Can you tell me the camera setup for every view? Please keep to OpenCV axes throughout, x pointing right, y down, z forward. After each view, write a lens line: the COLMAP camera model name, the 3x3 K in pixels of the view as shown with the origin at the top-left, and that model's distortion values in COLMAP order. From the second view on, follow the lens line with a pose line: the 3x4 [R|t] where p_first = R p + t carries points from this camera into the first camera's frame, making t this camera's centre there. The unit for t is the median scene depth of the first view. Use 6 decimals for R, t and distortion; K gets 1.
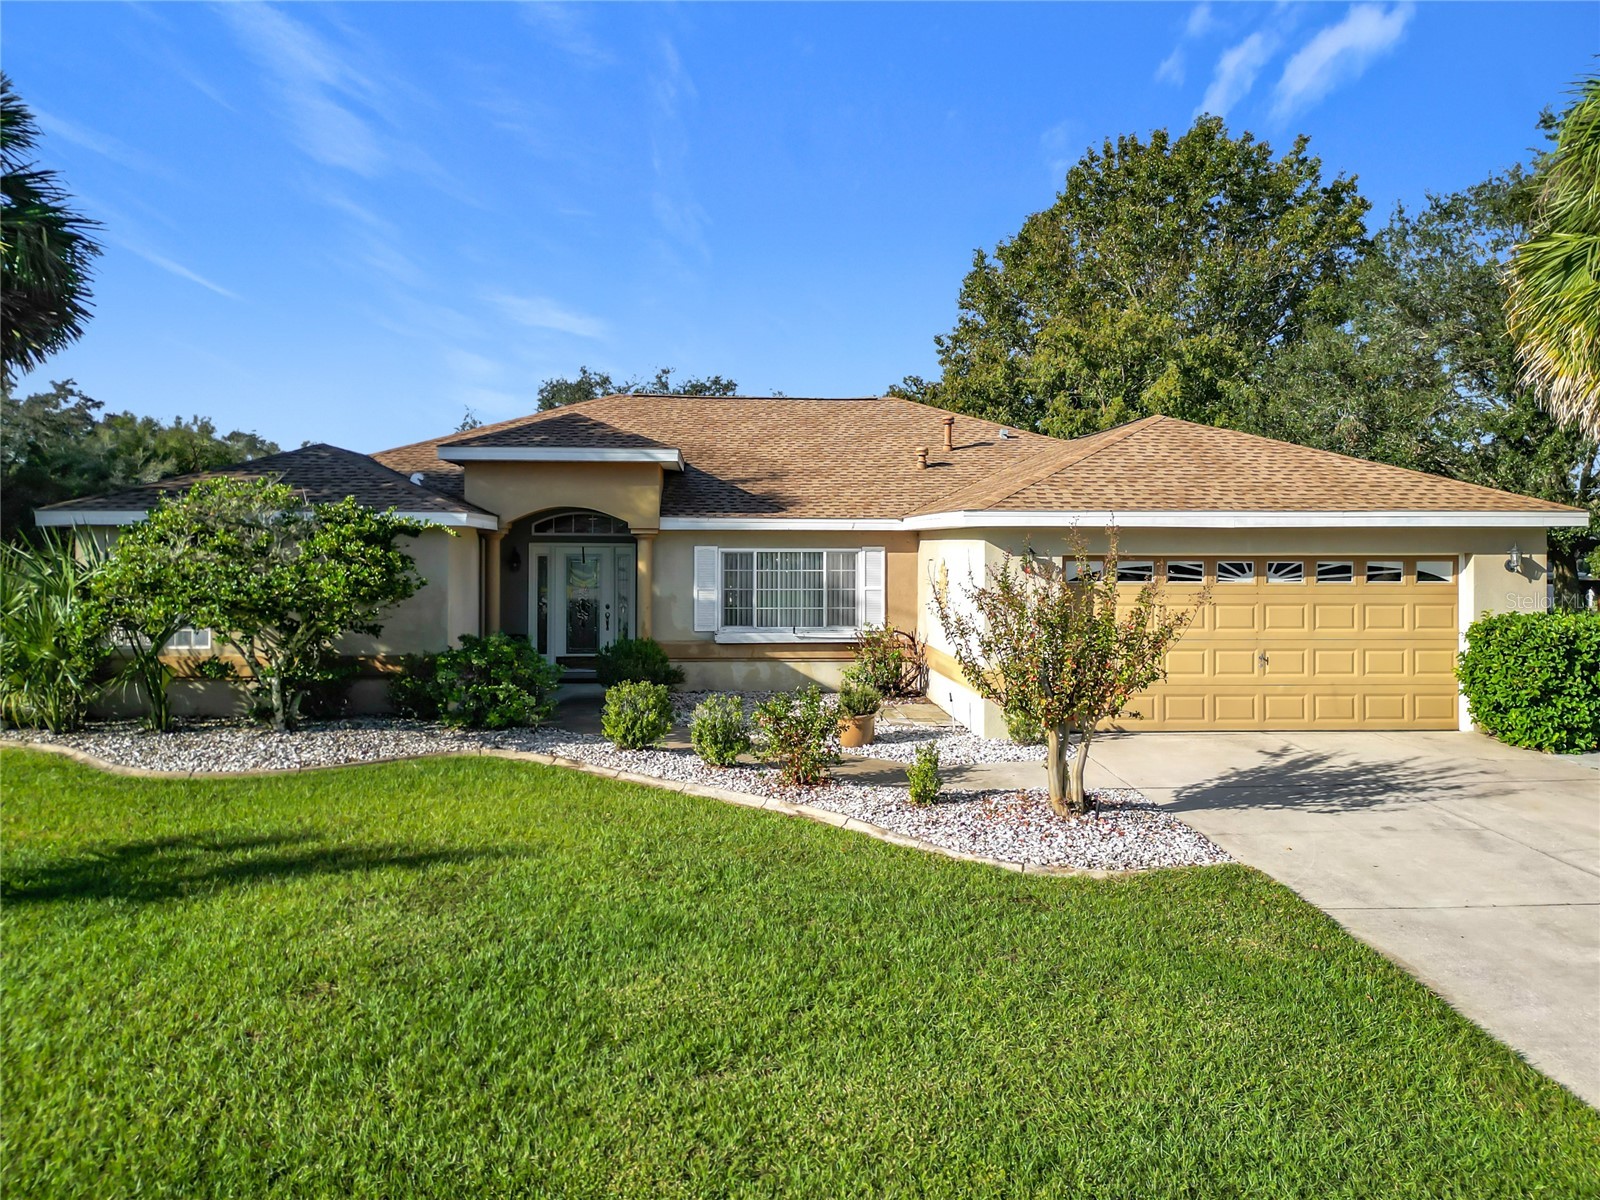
lens RADIAL K [[1127.5, 0, 787.4], [0, 1127.5, 600.2], [0, 0, 1]] dist [0.075723, -0.088721]
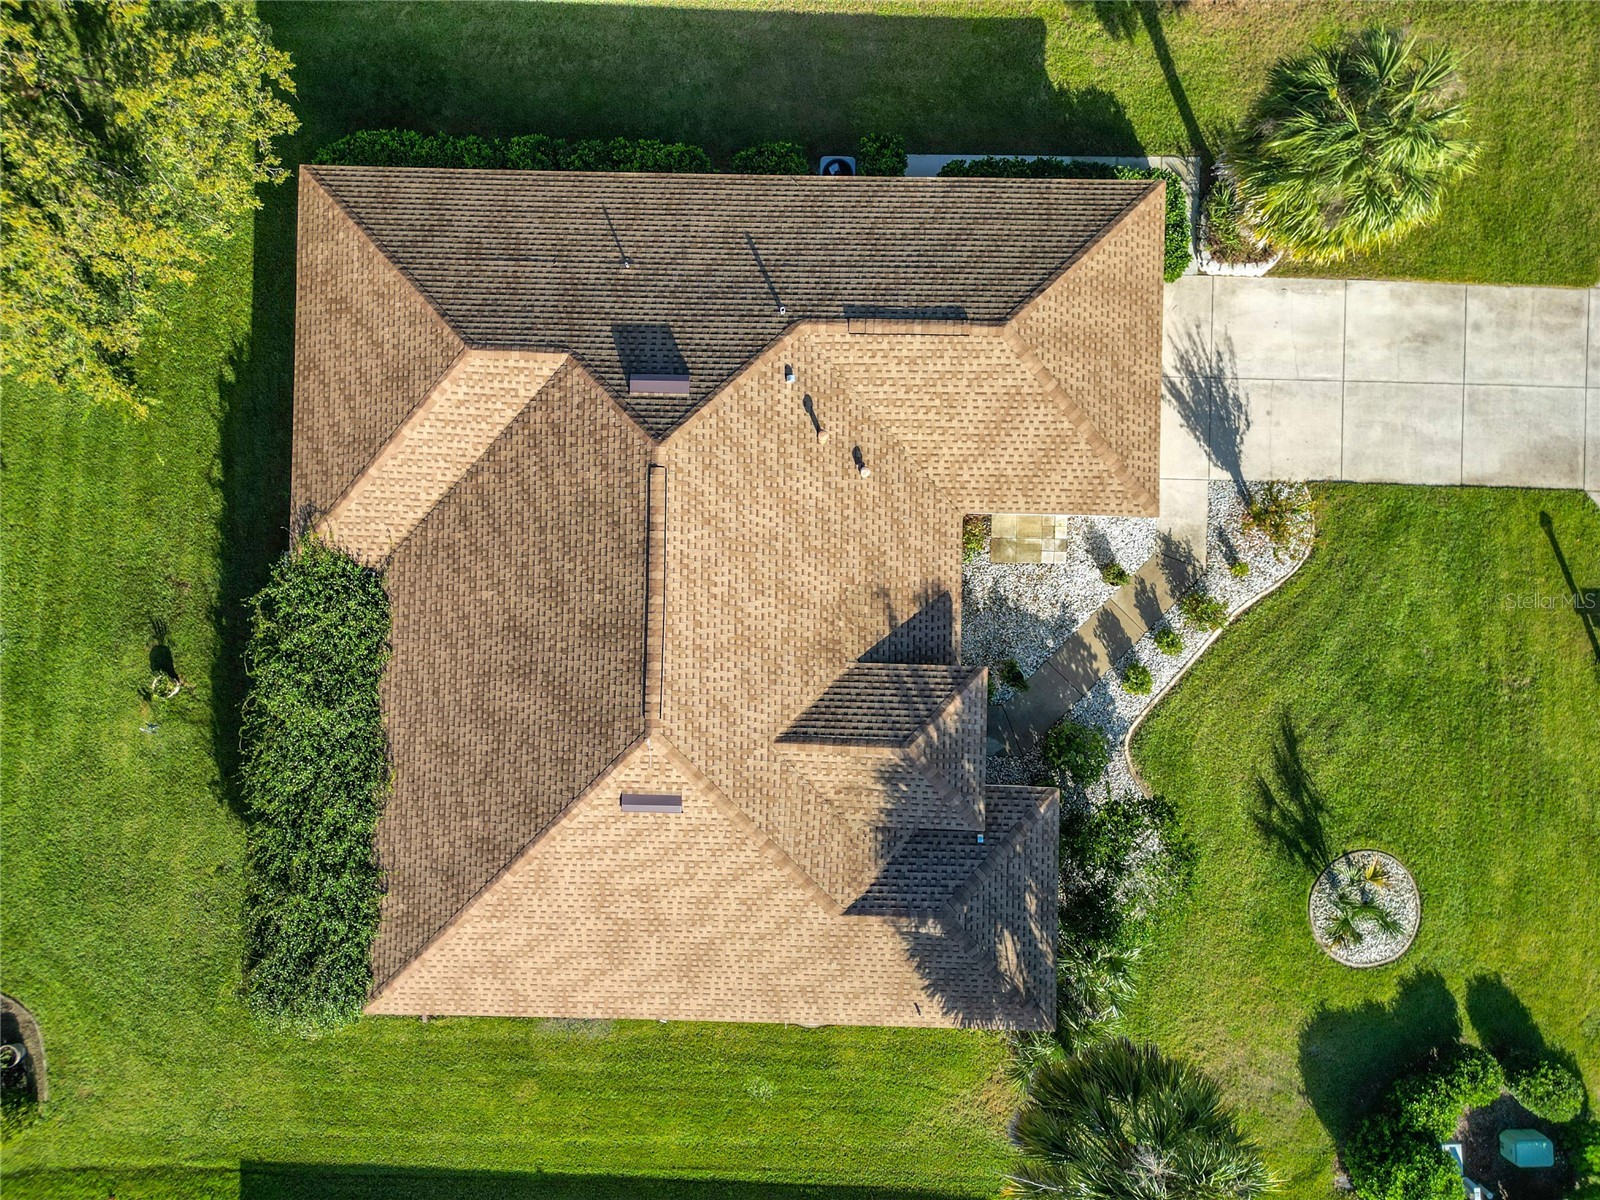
lens RADIAL K [[1137.8, 0, 789.8], [0, 1137.8, 603.3], [0, 0, 1]] dist [0.033989, -0.019689]
pose [[0.088440, -0.995950, 0.016169, -0.059205], [0.071577, 0.022545, 0.997180, -1.576623], [-0.993506, -0.087033, 0.073281, 1.119285]]
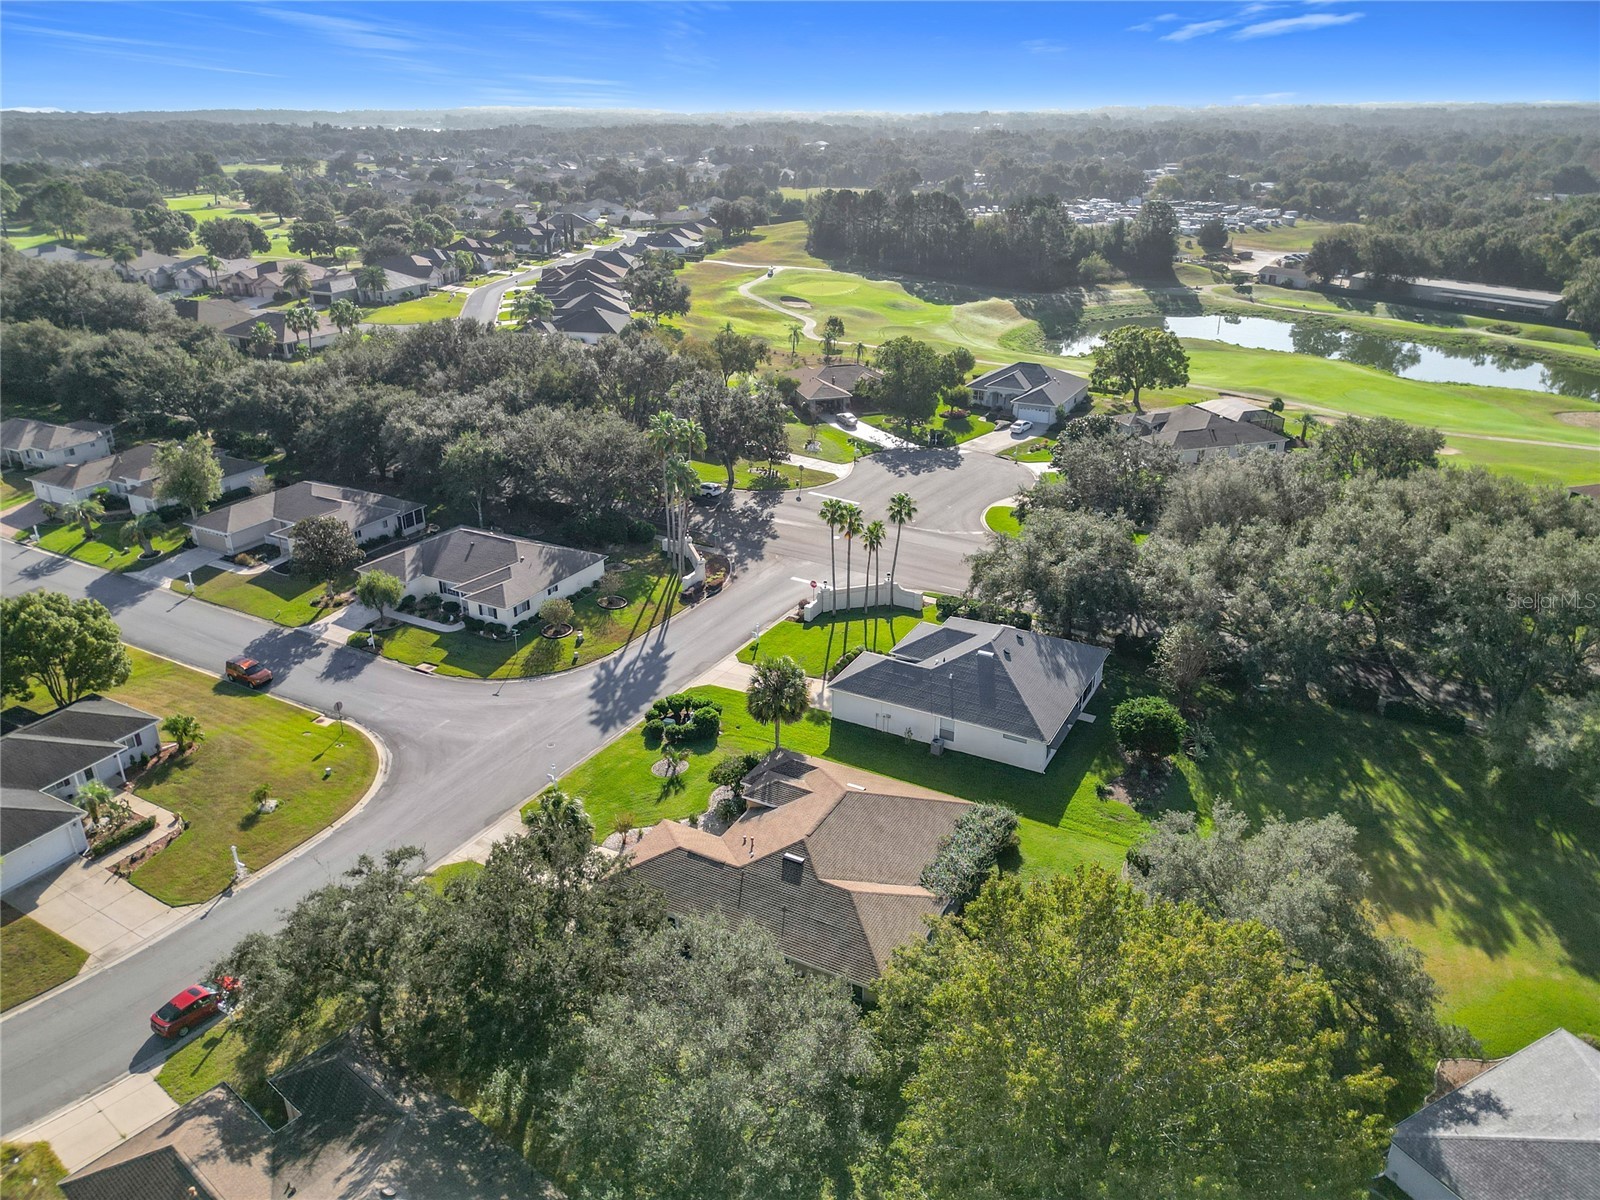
lens RADIAL K [[1118.8, 0, 794.9], [0, 1118.8, 624.4], [0, 0, 1]] dist [0.069631, -0.092817]
pose [[-0.532031, 0.355093, -0.768669, 2.897147], [-0.043868, 0.895036, 0.443832, -2.661523], [0.845588, 0.269853, -0.460610, 2.965518]]
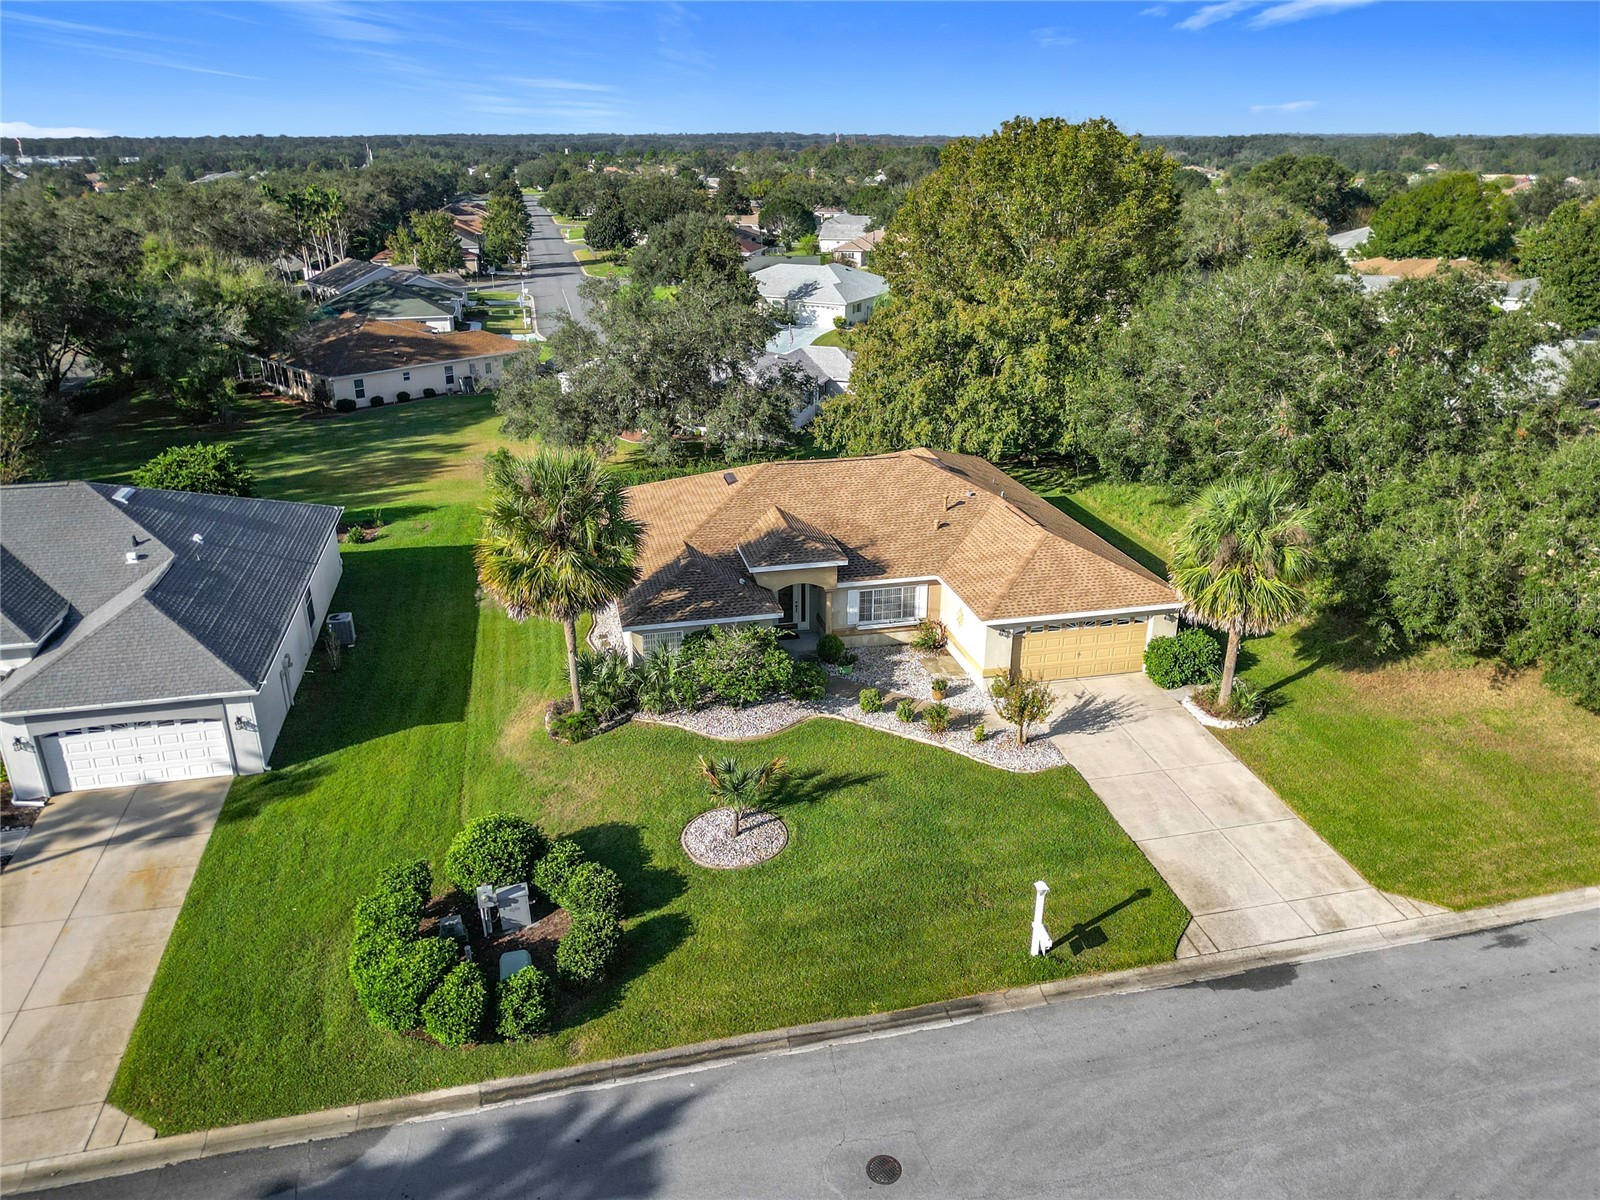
lens RADIAL K [[1138.4, 0, 785.2], [0, 1138.4, 602.5], [0, 0, 1]] dist [0.037338, -0.055514]
pose [[0.988939, -0.060451, 0.135448, -0.536094], [0.012406, 0.943692, 0.330592, -0.810090], [-0.147806, -0.325254, 0.934004, -1.178894]]
